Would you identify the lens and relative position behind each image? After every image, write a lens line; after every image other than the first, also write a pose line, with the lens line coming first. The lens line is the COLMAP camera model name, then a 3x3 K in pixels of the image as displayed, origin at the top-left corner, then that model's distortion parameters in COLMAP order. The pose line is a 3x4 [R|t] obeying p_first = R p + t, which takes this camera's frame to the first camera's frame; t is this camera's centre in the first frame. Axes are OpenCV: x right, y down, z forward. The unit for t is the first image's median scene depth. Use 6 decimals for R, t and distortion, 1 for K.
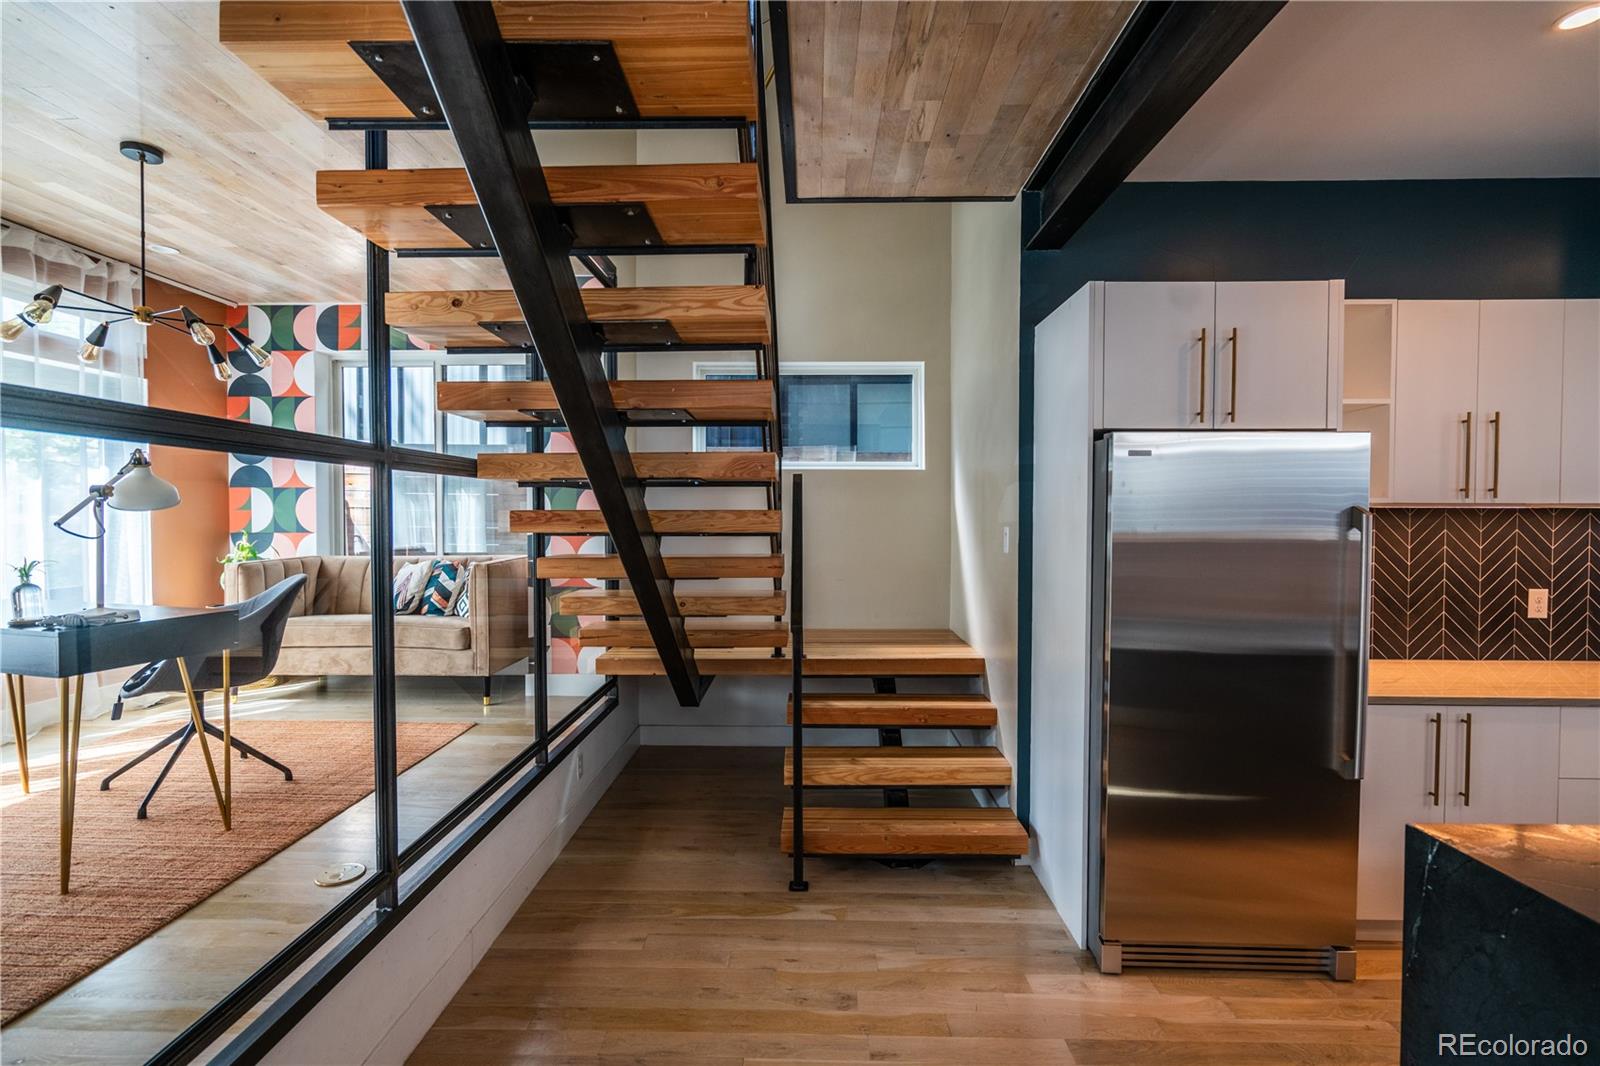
lens RADIAL K [[712.1, 0, 779.6], [0, 712.1, 513.8], [0, 0, 1]] dist [-0.001115, 0.000484]
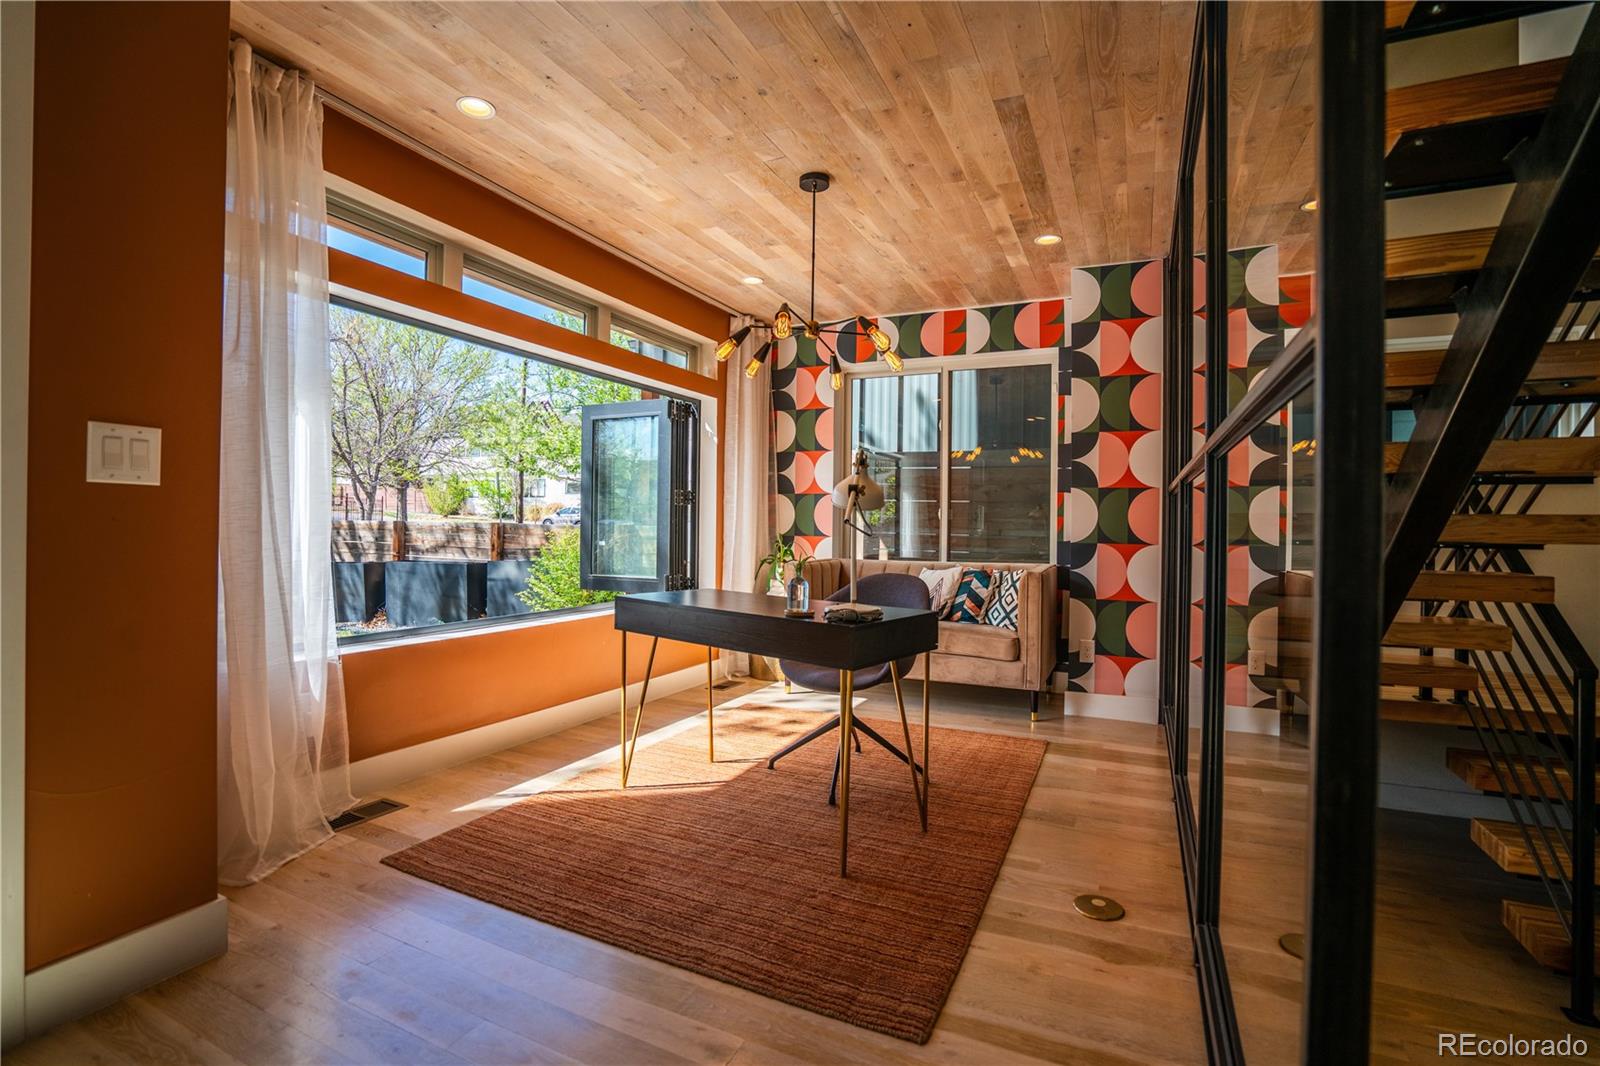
lens RADIAL K [[712.1, 0, 779.6], [0, 712.1, 513.8], [0, 0, 1]] dist [-0.001115, 0.000484]
pose [[0.922923, -0.001280, -0.384982, -0.363205], [-0.003801, 0.999915, -0.012436, 0.006181], [0.384965, 0.012941, 0.922840, -0.007538]]
